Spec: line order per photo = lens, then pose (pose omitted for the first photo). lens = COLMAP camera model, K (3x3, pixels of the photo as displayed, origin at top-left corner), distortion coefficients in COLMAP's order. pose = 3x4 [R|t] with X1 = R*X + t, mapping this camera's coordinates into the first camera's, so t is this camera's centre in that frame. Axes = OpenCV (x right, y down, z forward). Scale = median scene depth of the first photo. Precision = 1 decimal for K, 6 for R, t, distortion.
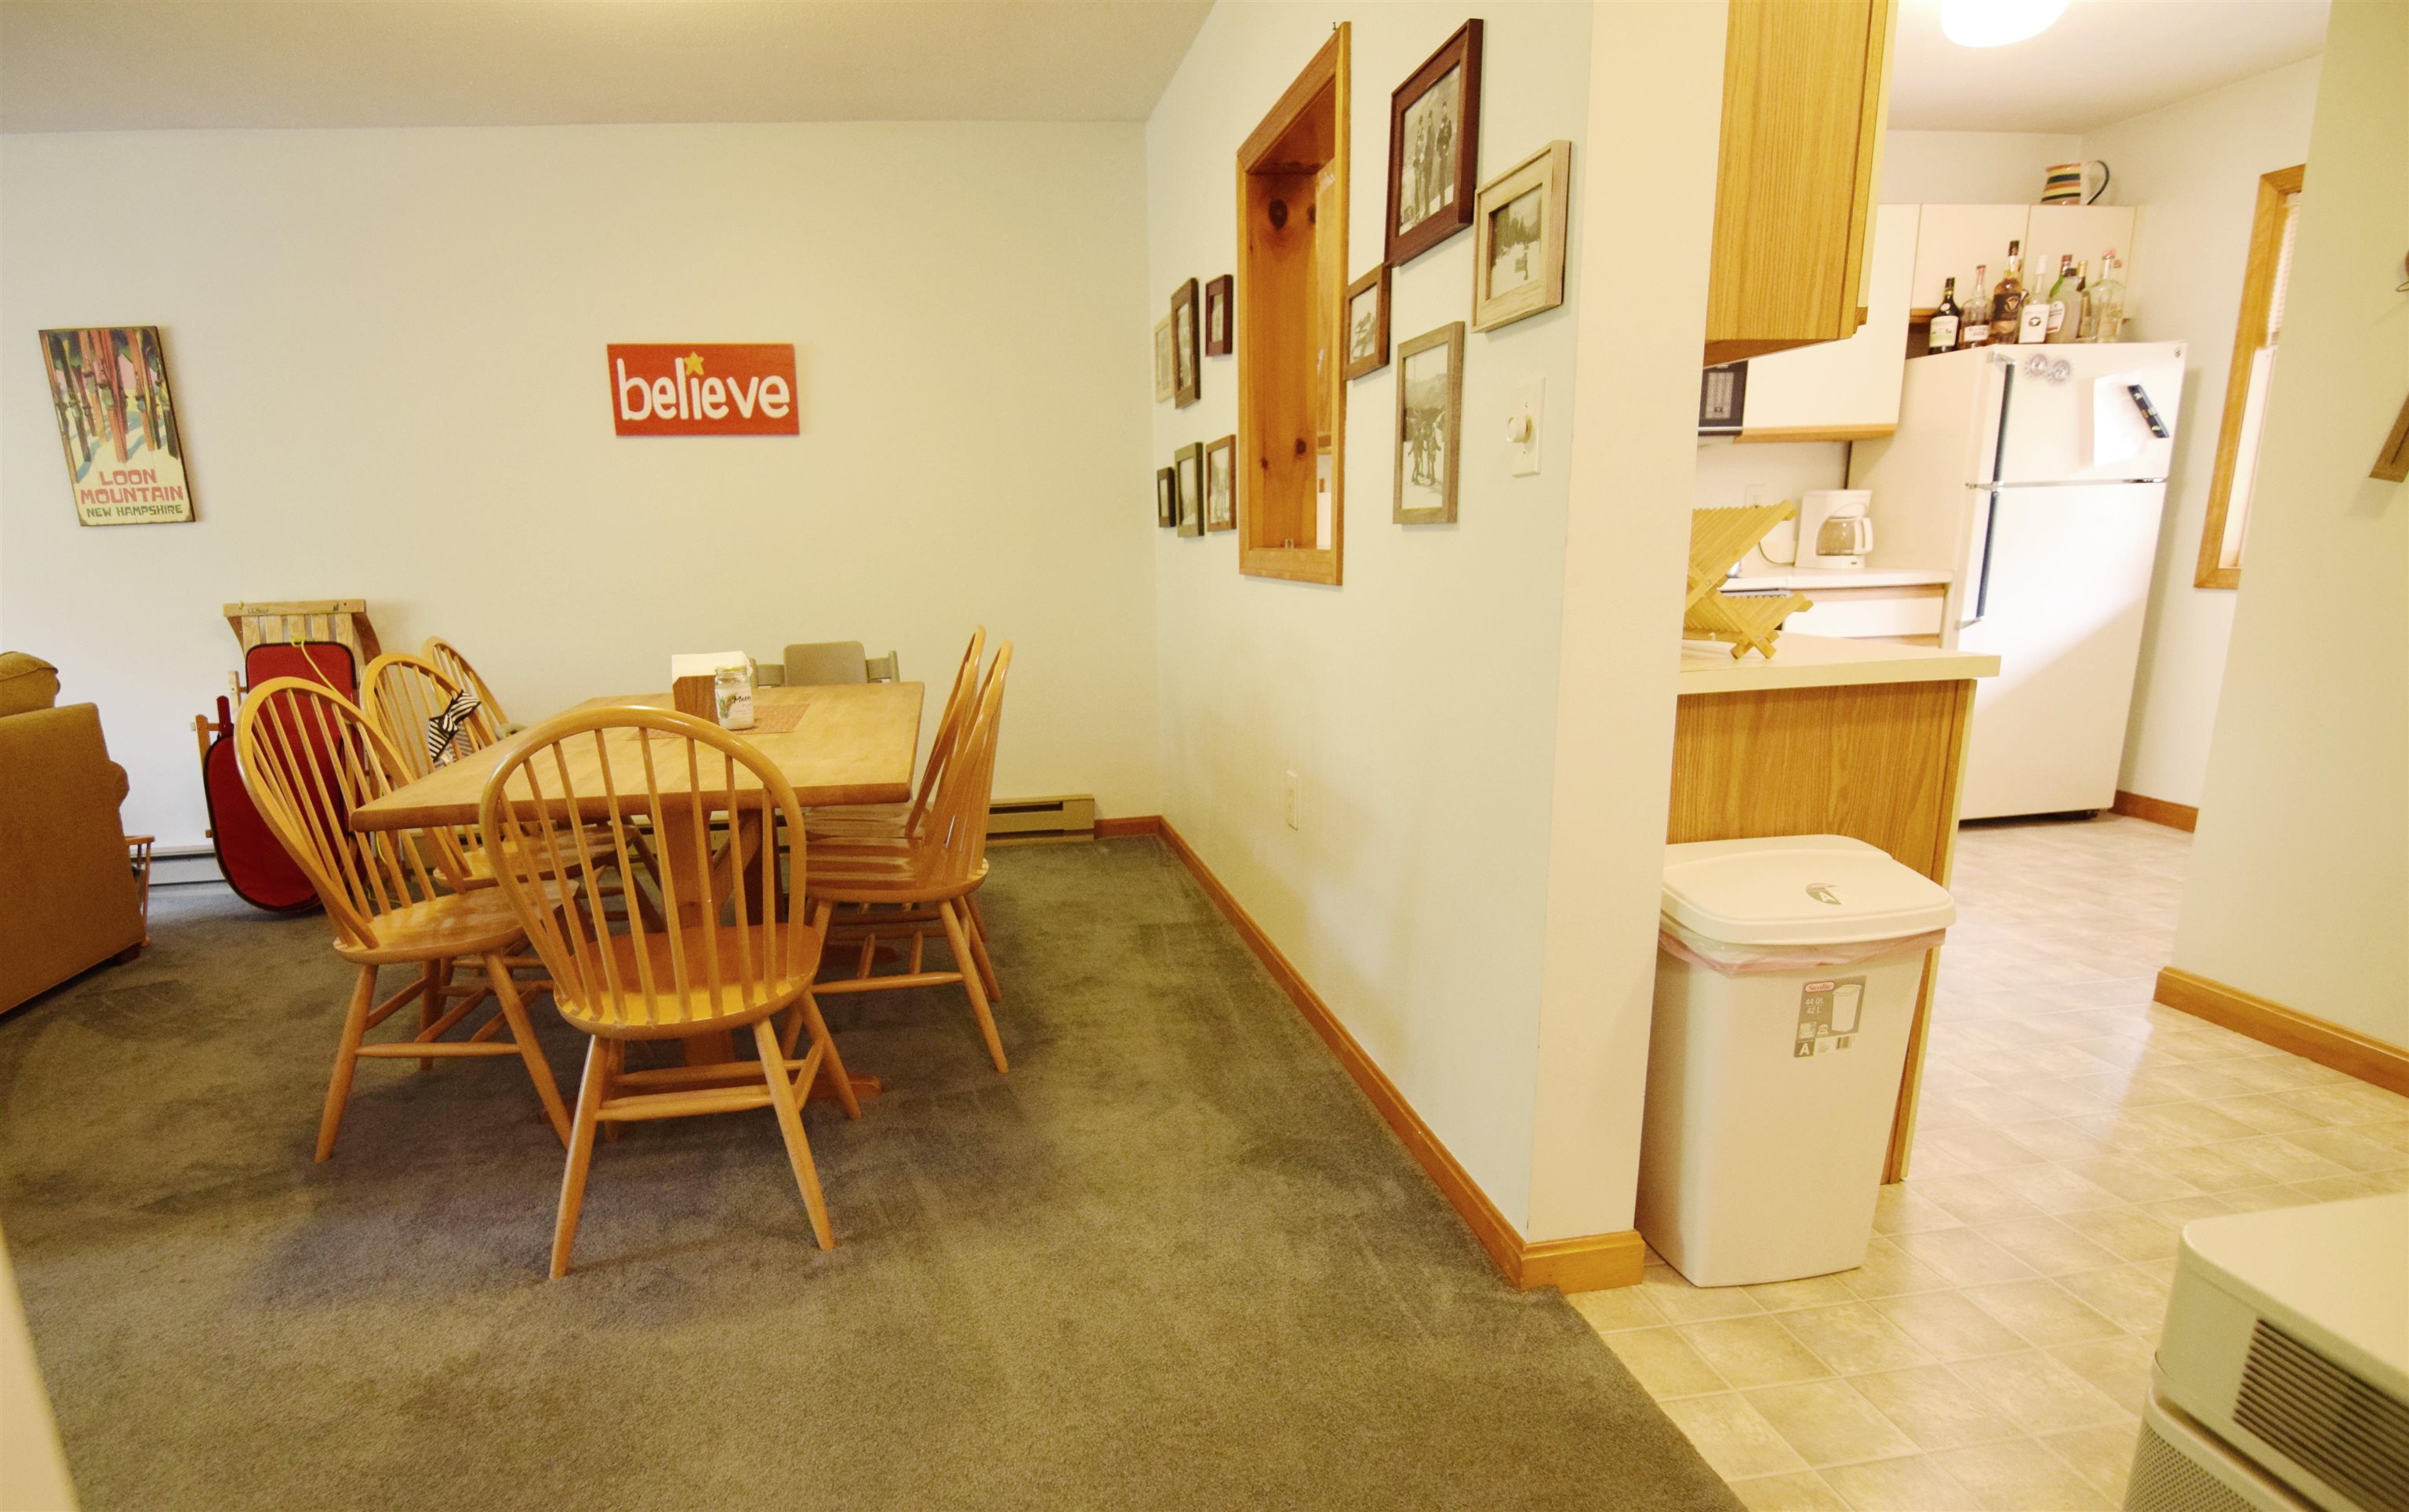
lens RADIAL K [[1270.1, 0, 1091.1], [0, 1270.1, 864.1], [0, 0, 1]] dist [-0.007456, -0.010472]
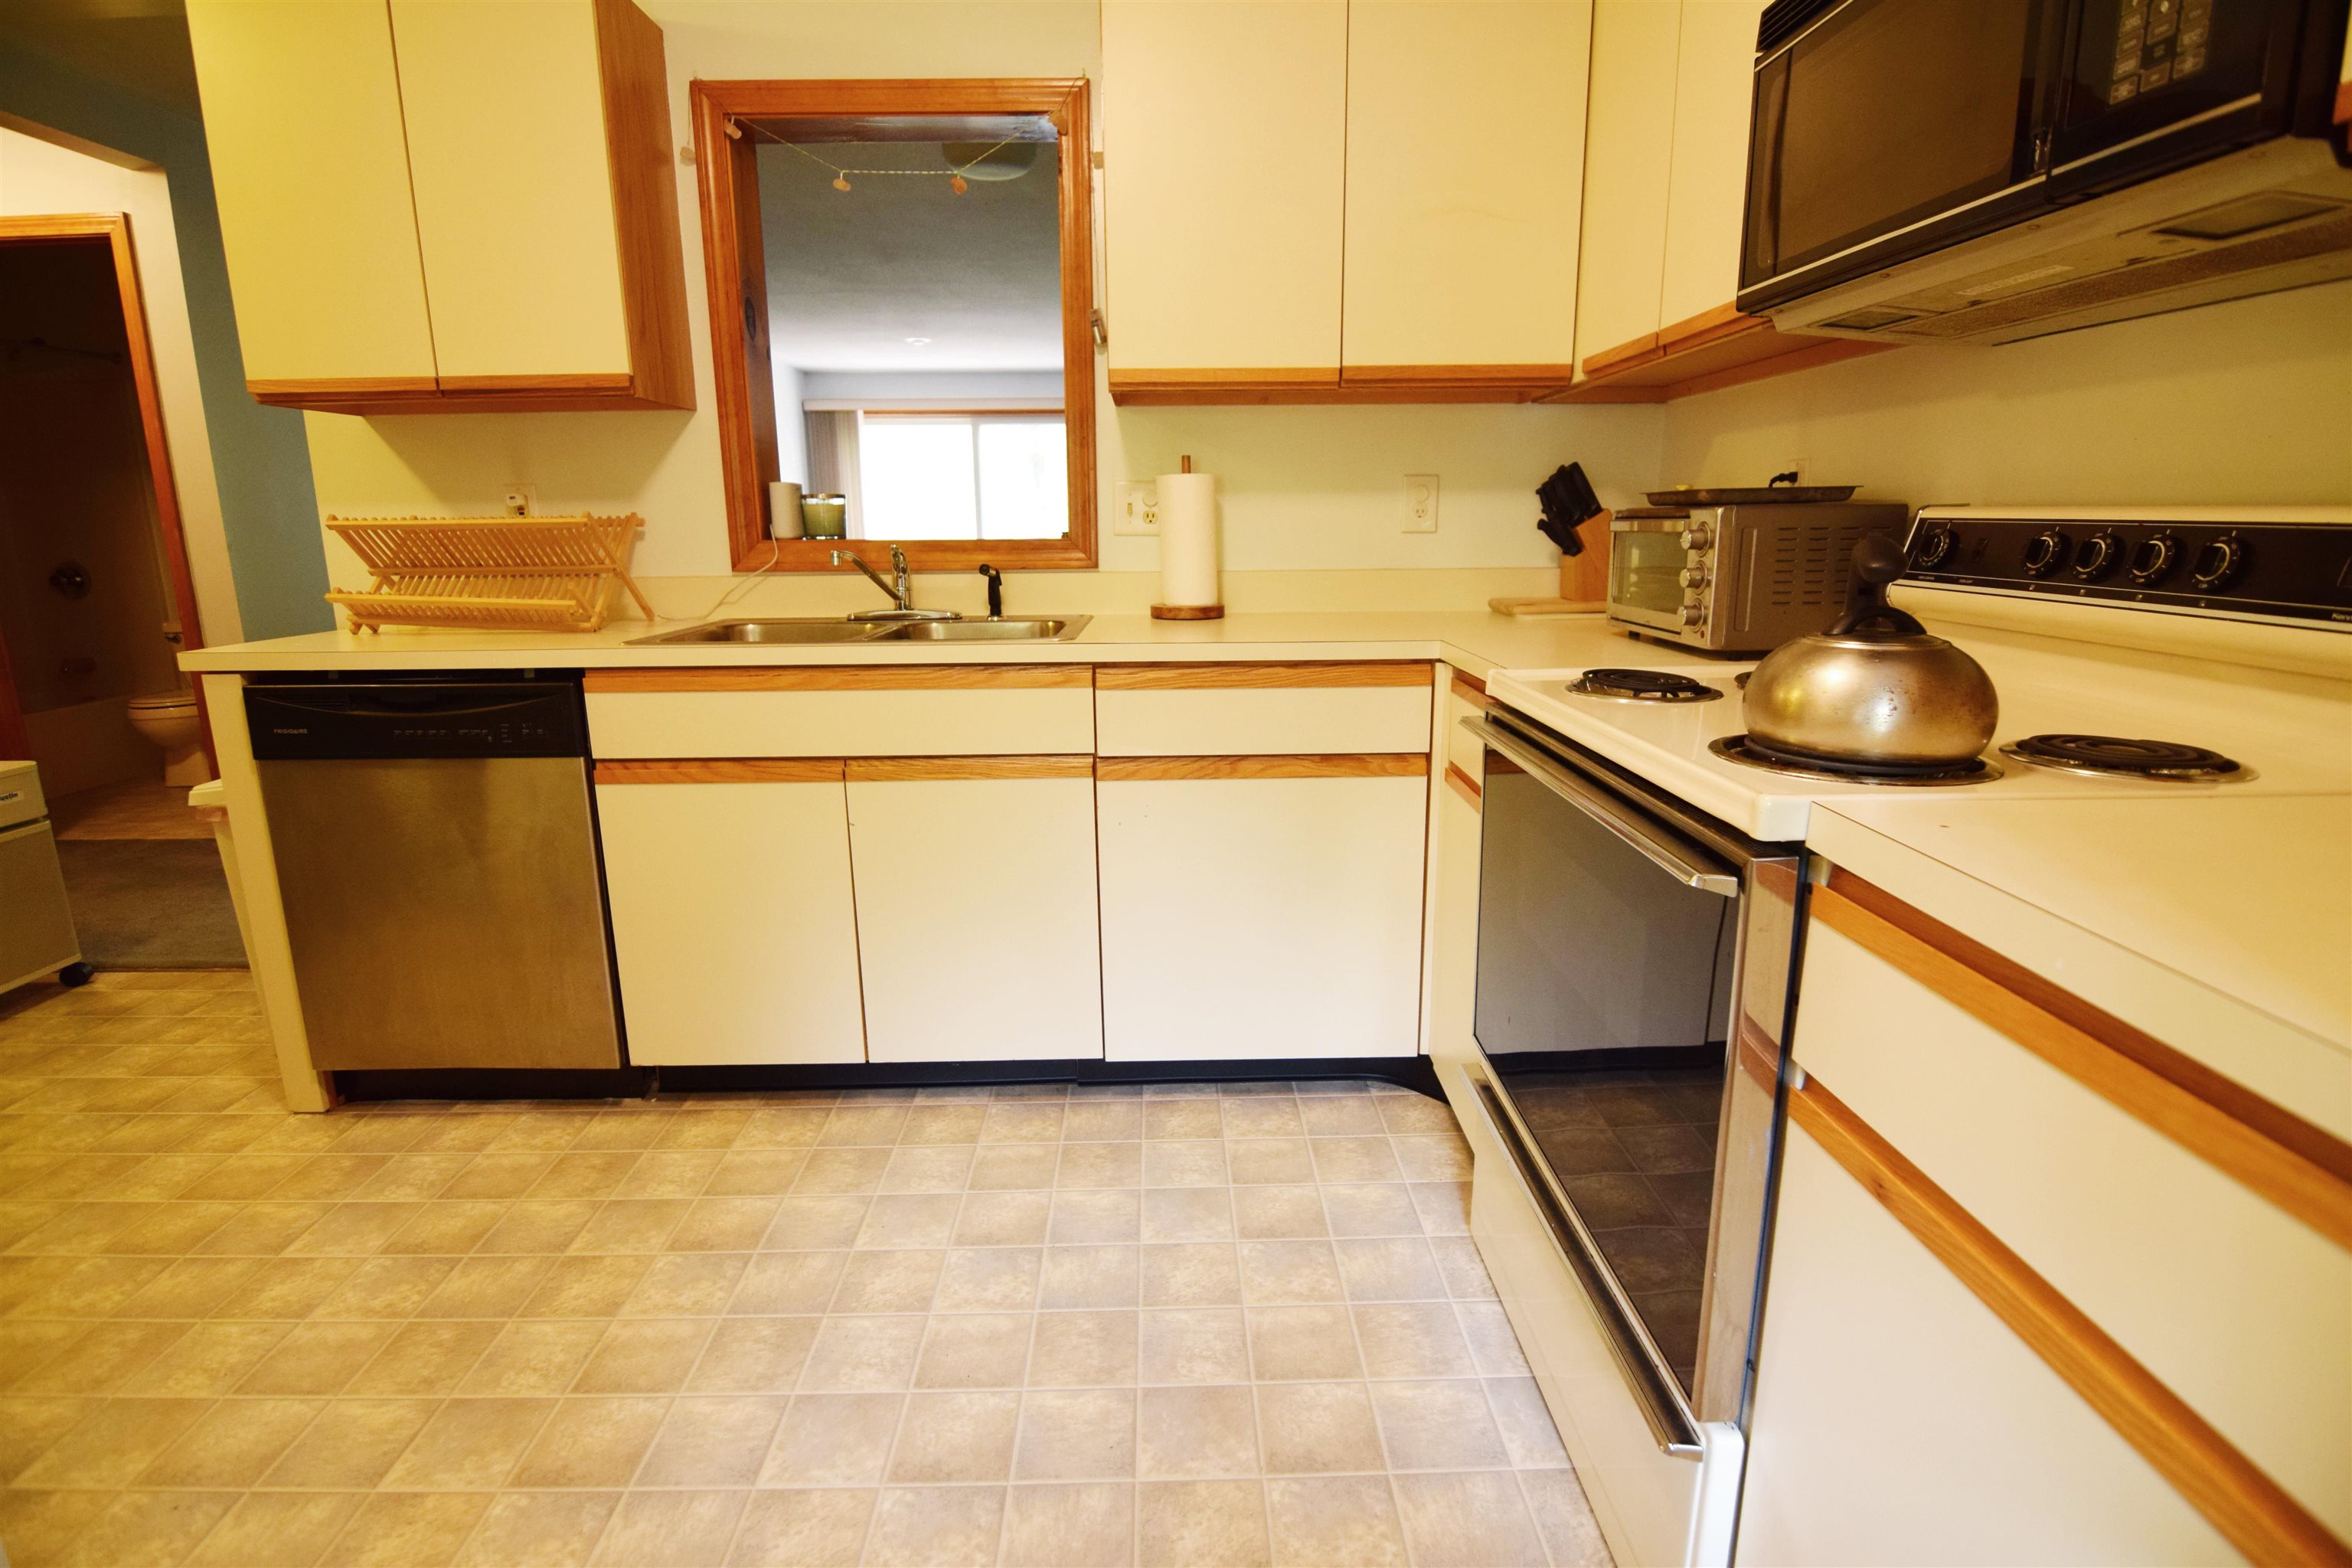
lens RADIAL K [[1135.5, 0, 1182.8], [0, 1135.5, 776.5], [0, 0, 1]] dist [-0.003330, -0.013846]
pose [[-0.106524, 0.252764, -0.961646, 0.753089], [-0.243478, 0.931074, 0.271698, -0.258193], [0.964039, 0.263082, -0.037639, 0.898276]]
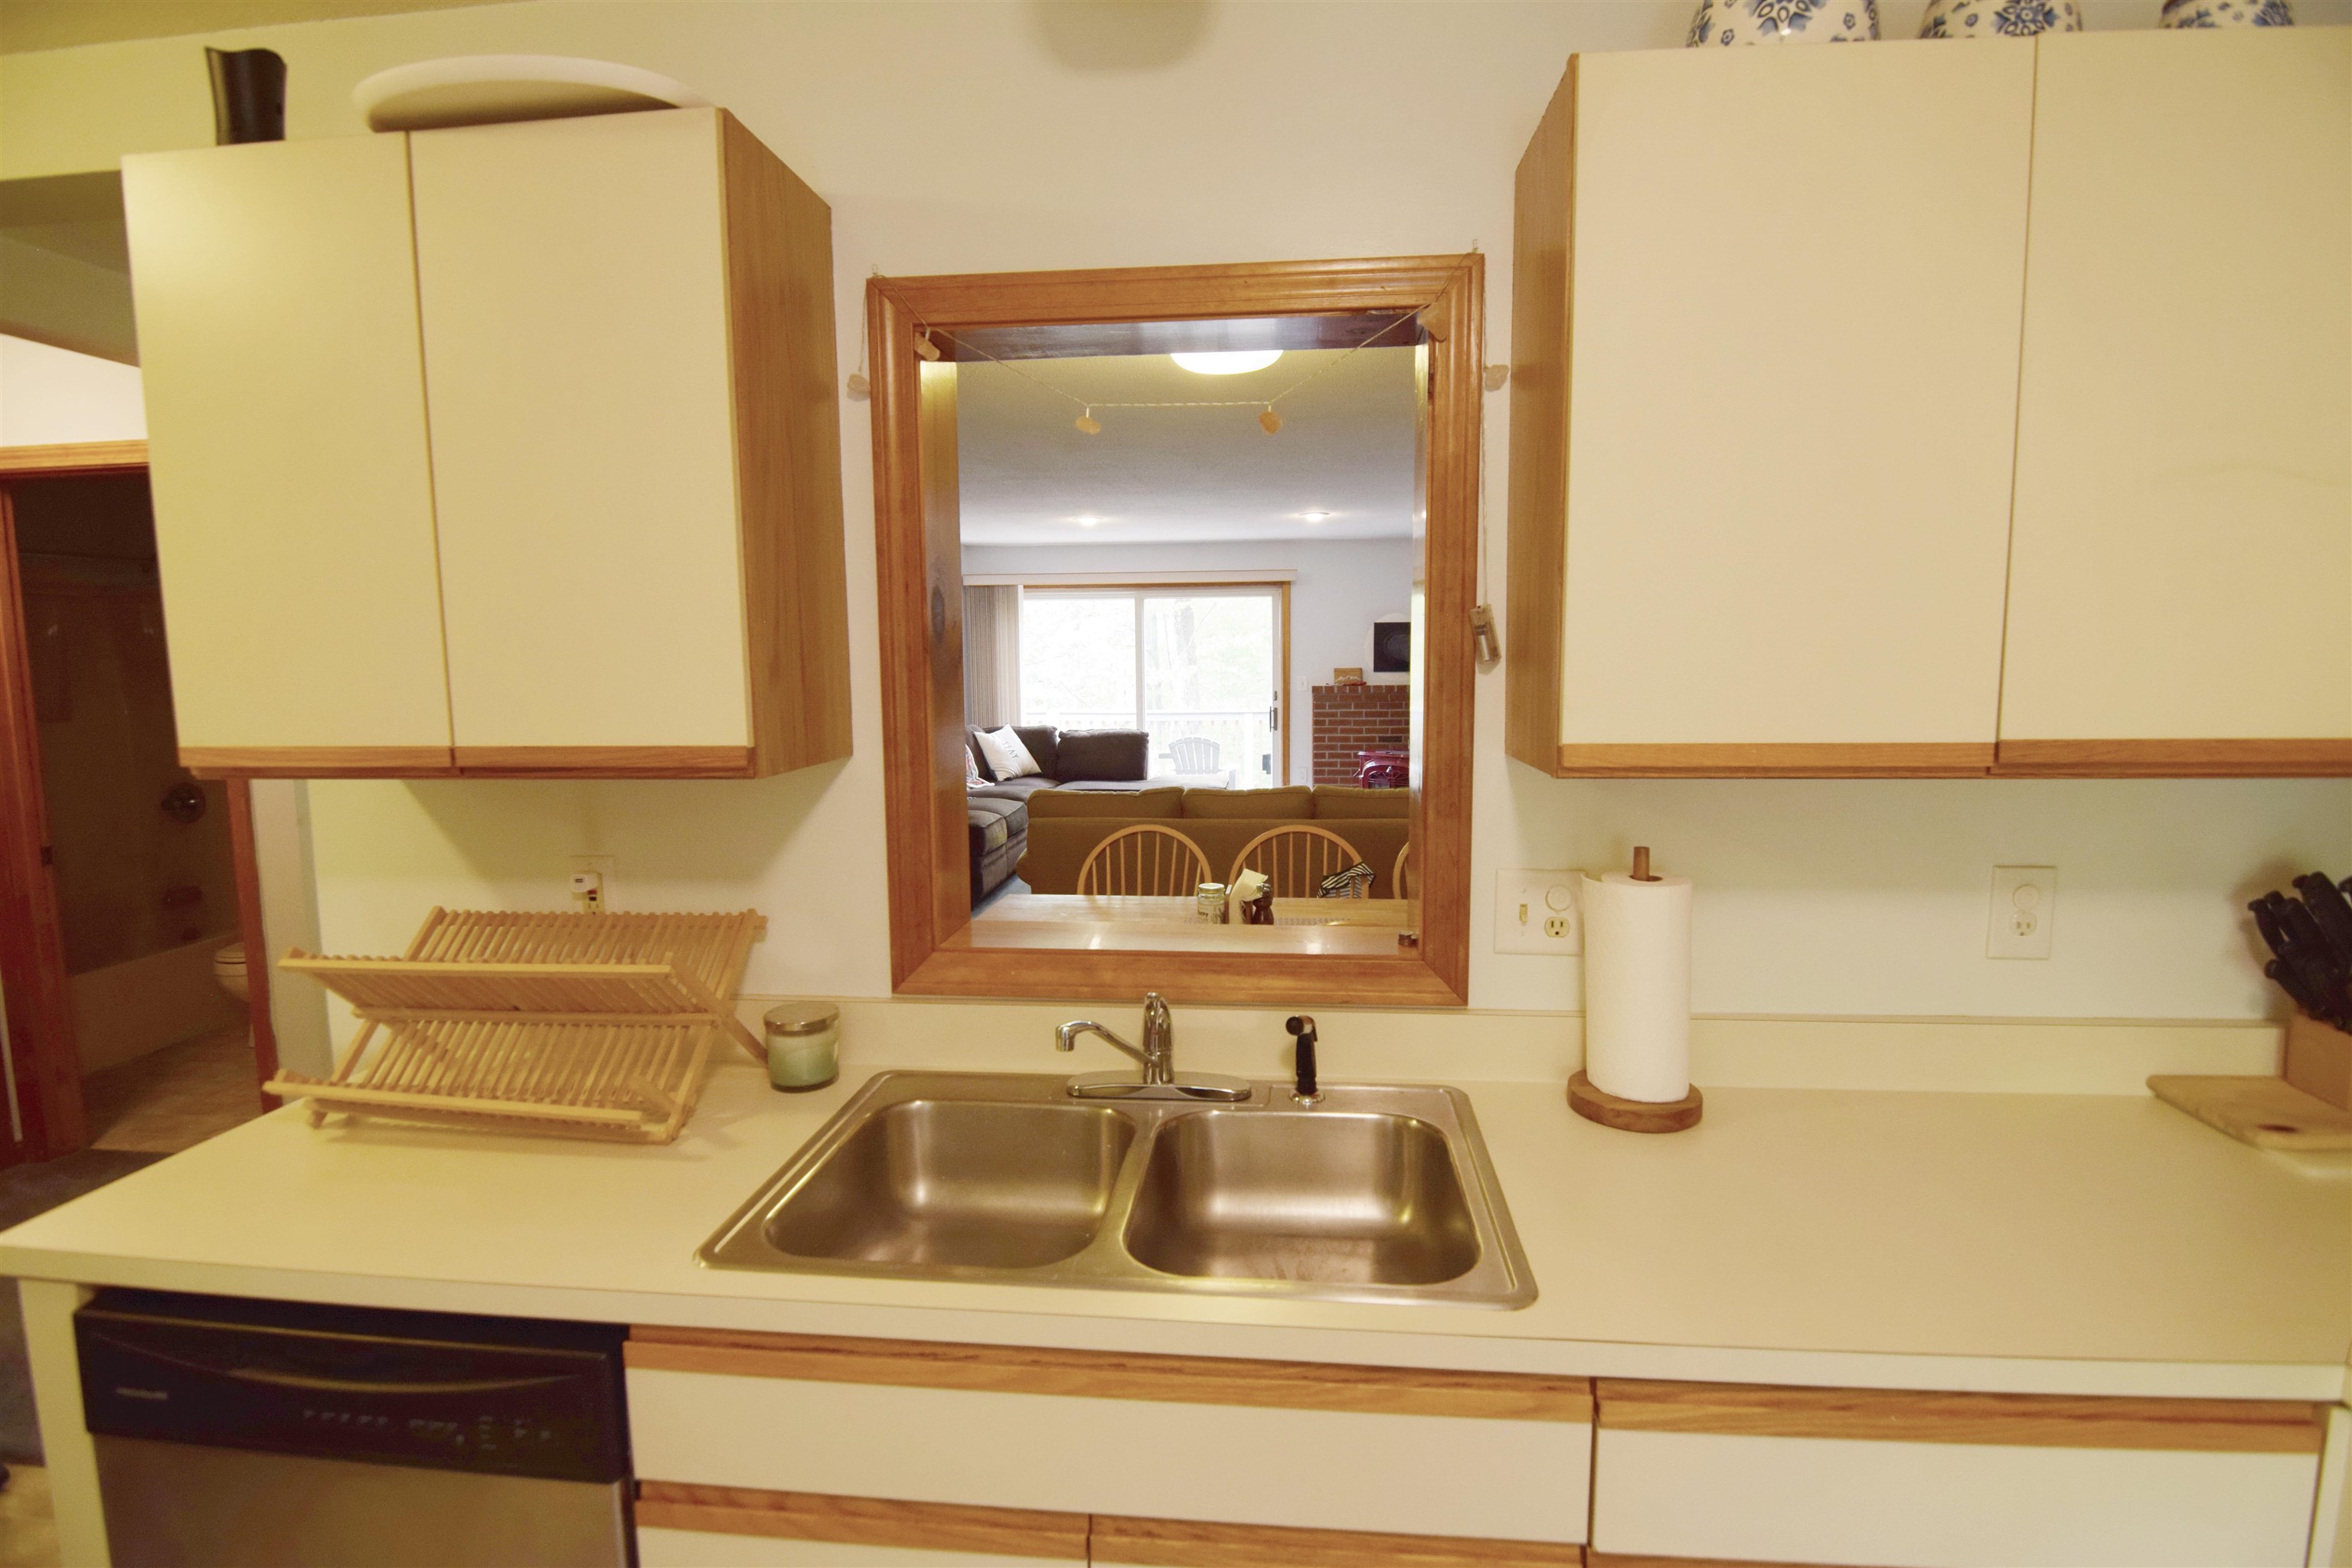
lens RADIAL K [[1135.5, 0, 1182.8], [0, 1135.5, 776.5], [0, 0, 1]] dist [-0.003330, -0.013846]
pose [[-0.217247, 0.142279, -0.965692, 0.512519], [-0.233282, 0.953084, 0.192902, -0.308415], [0.947831, 0.267186, -0.173863, 0.756481]]
